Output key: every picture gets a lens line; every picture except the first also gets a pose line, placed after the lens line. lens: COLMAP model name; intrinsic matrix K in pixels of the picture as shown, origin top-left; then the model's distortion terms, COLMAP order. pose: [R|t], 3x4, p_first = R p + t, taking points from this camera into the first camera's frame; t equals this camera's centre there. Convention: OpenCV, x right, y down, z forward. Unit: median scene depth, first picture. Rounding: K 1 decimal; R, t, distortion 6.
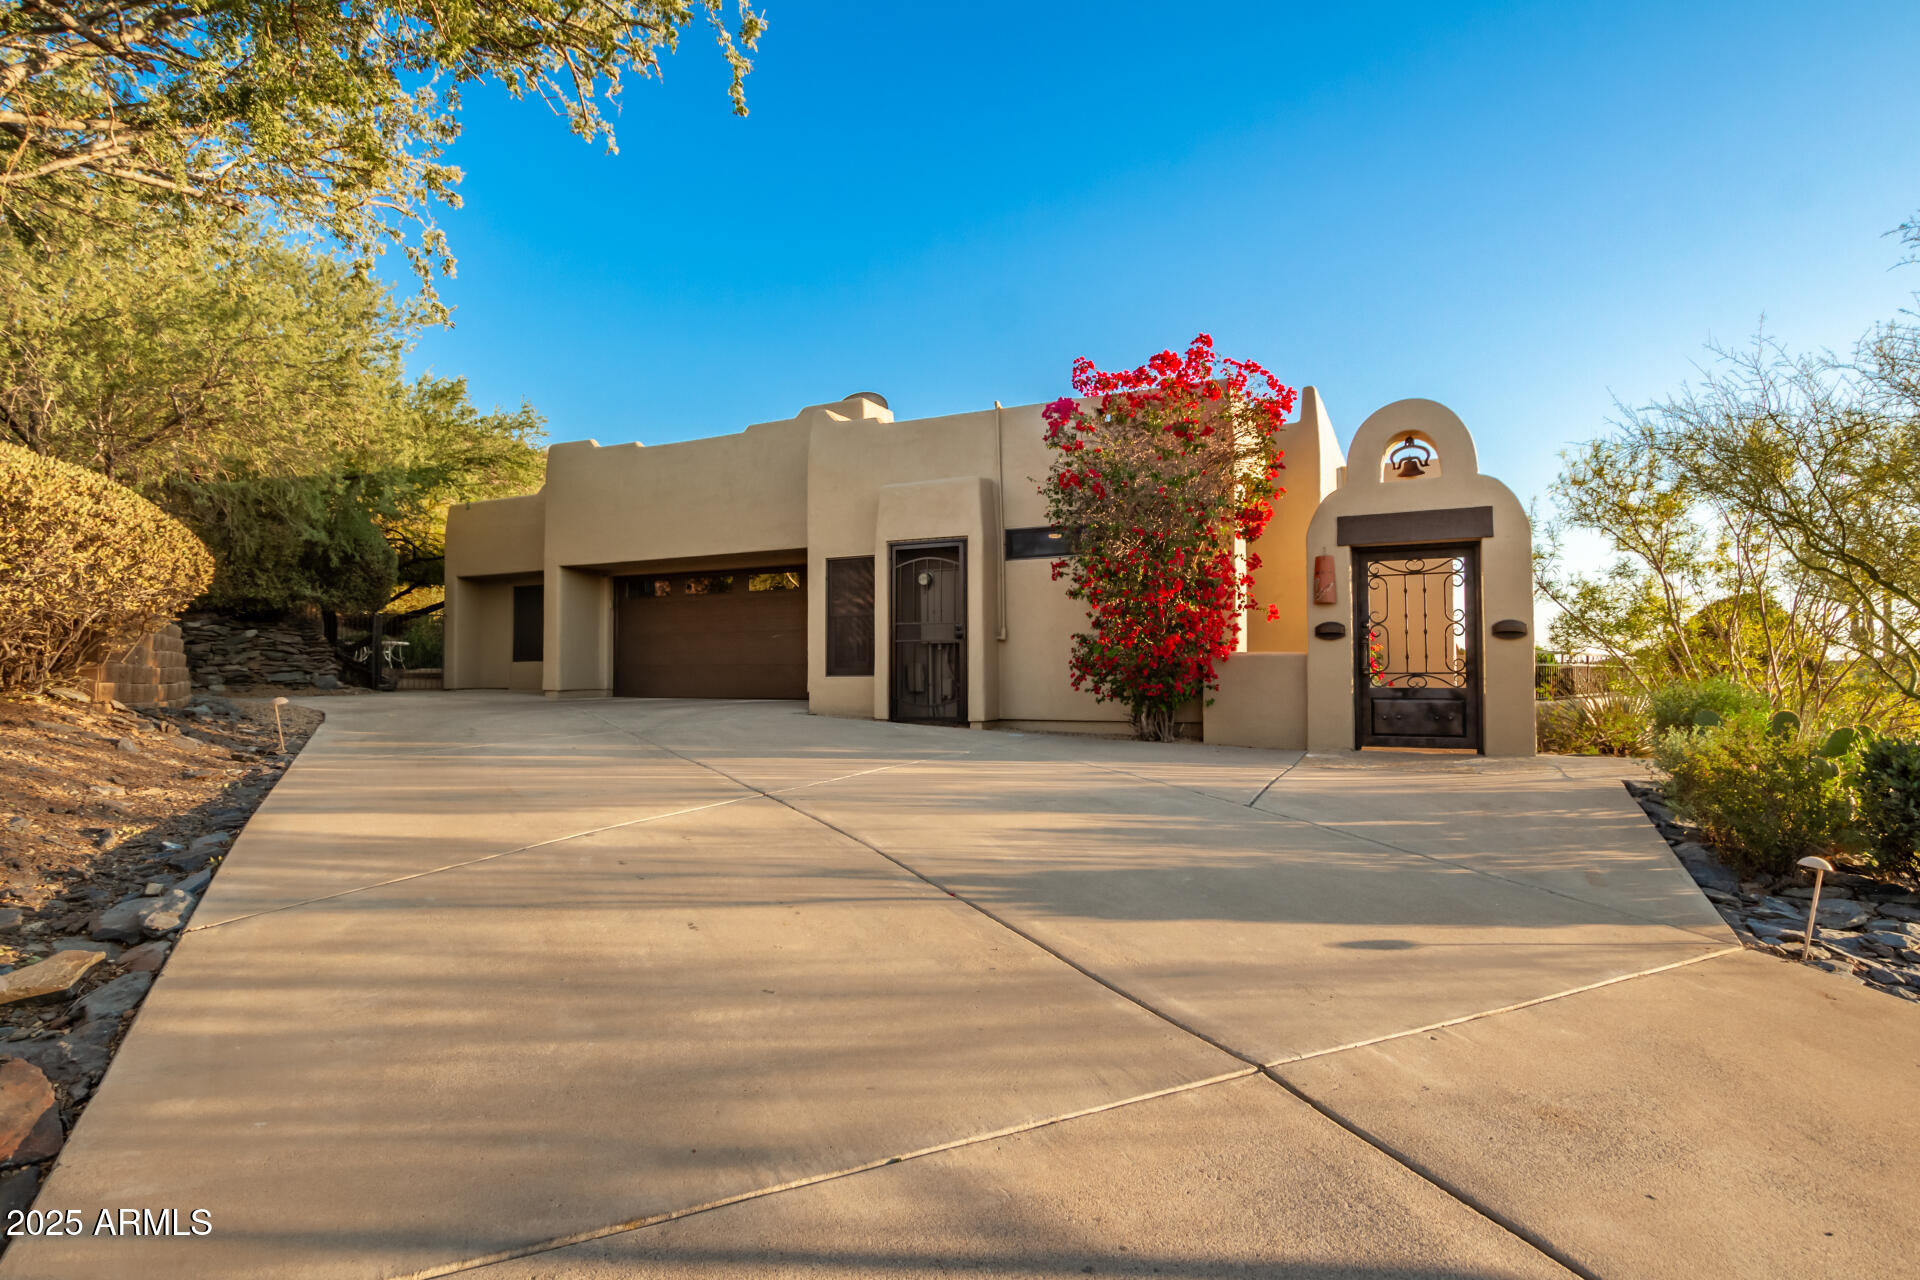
lens RADIAL K [[939.5, 0, 988.4], [0, 939.5, 648.7], [0, 0, 1]] dist [-0.028694, 0.000110]
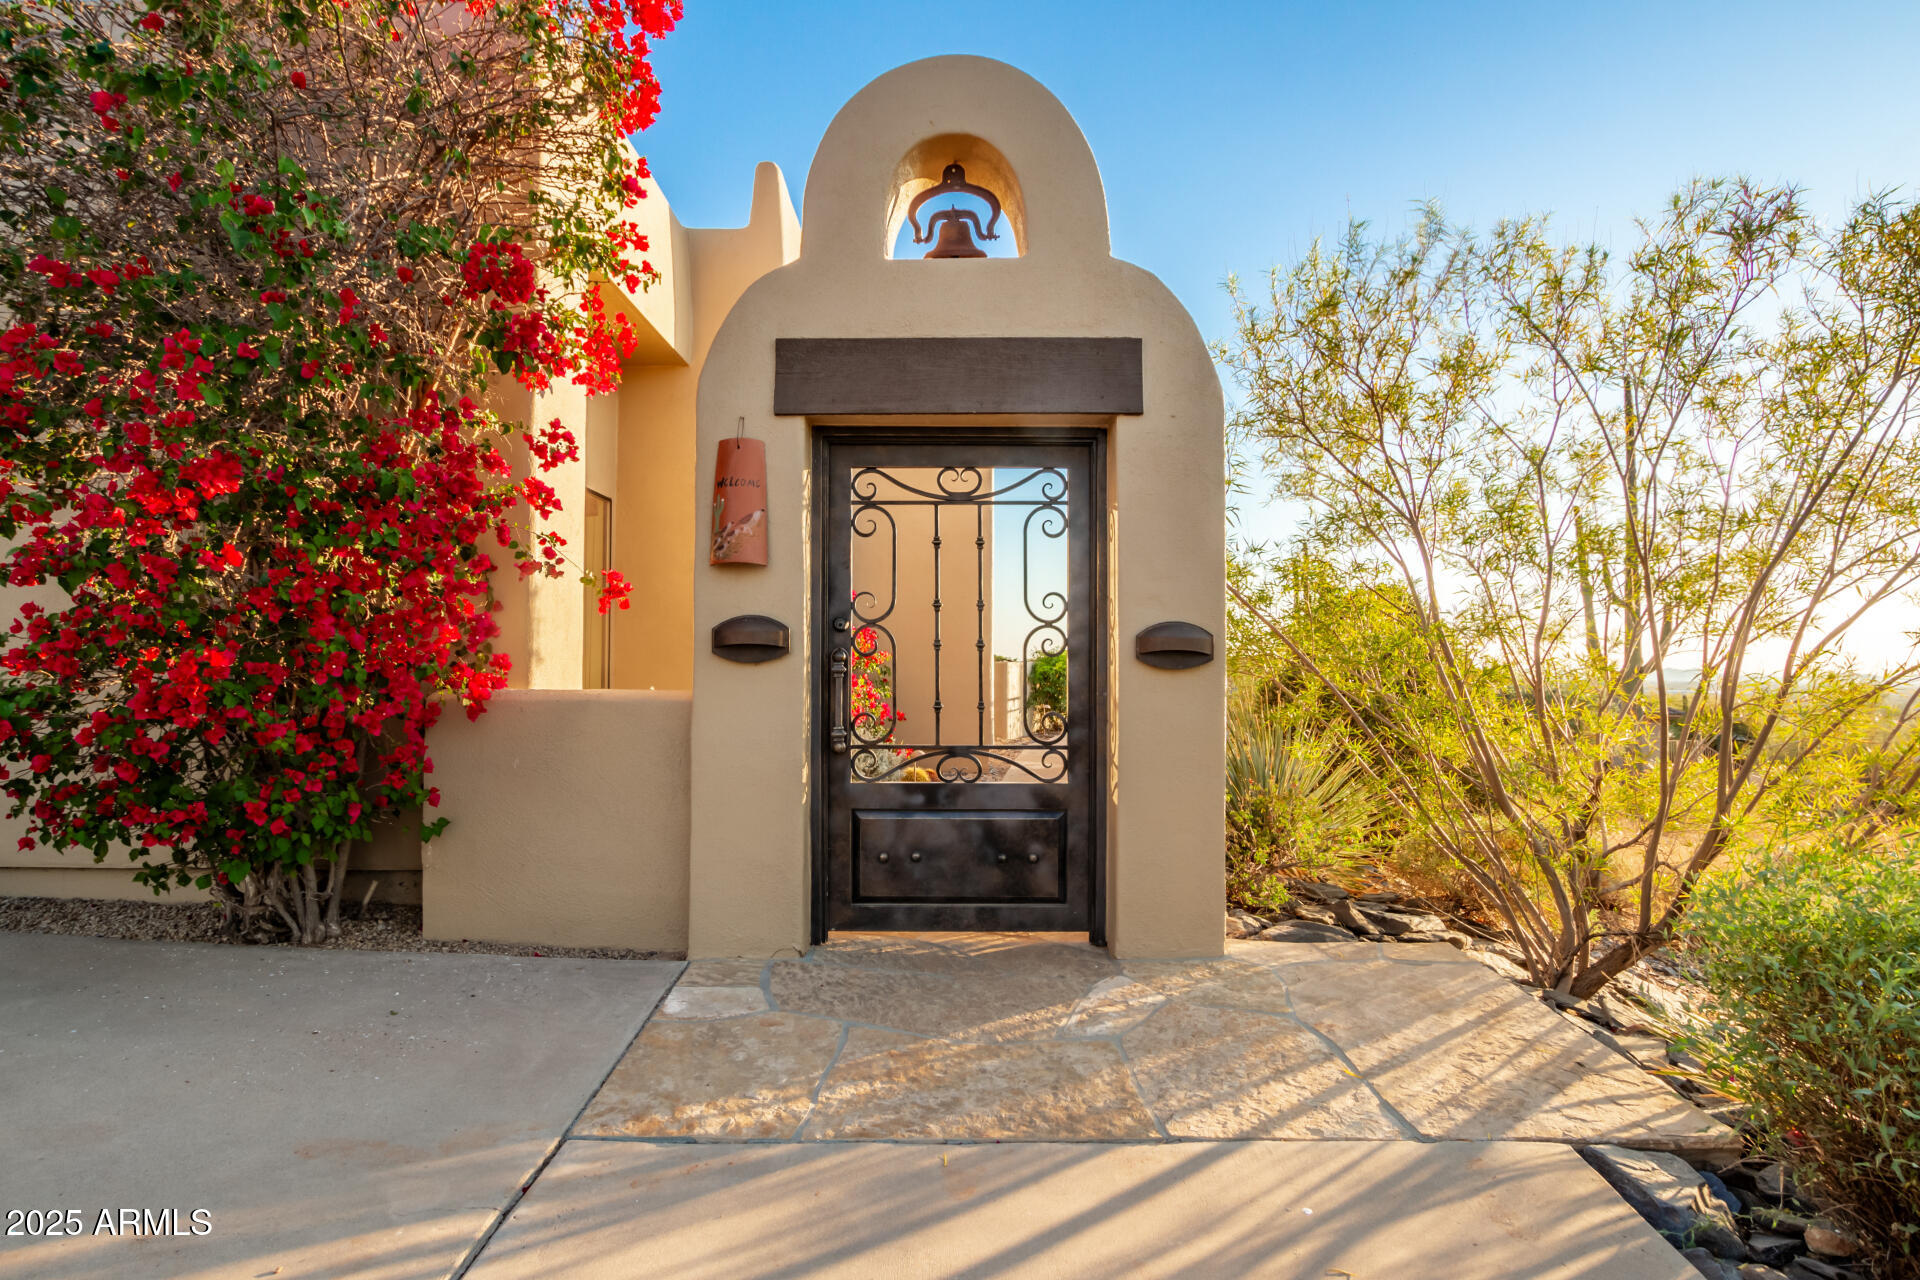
lens RADIAL K [[882.0, 0, 960.1], [0, 882.0, 666.9], [0, 0, 1]] dist [-0.001609, -0.000099]
pose [[0.888297, 0.010505, 0.459149, 0.274743], [-0.017435, 0.999789, 0.010856, -0.012710], [-0.458938, -0.017649, 0.888293, 0.640808]]
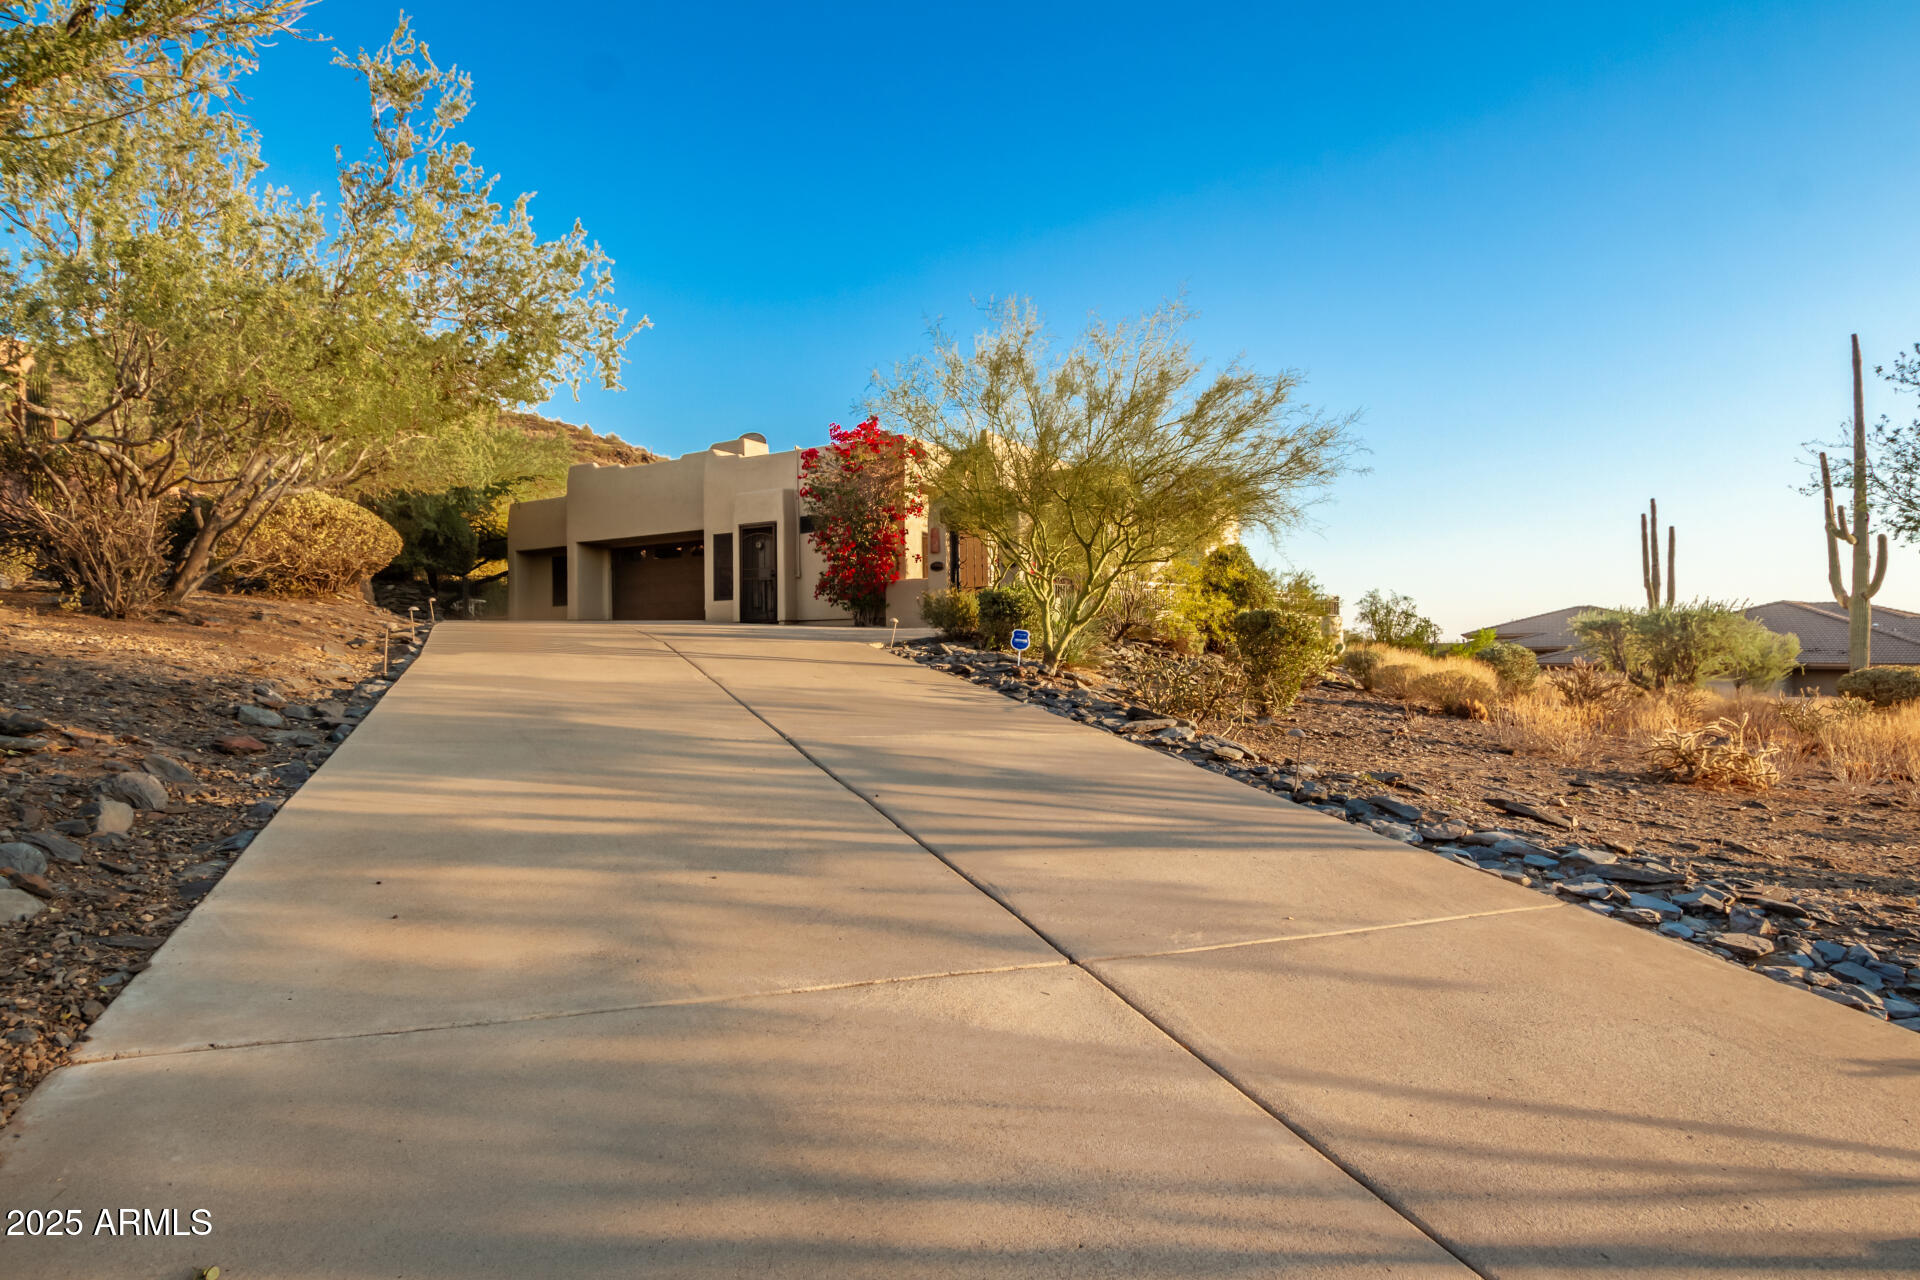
lens RADIAL K [[920.5, 0, 961.7], [0, 920.5, 645.2], [0, 0, 1]] dist [0.002276, -0.000786]
pose [[0.996765, -0.009605, -0.079794, 0.574707], [0.011592, 0.999633, 0.024481, 0.100421], [0.079530, -0.025327, 0.996511, -0.933518]]
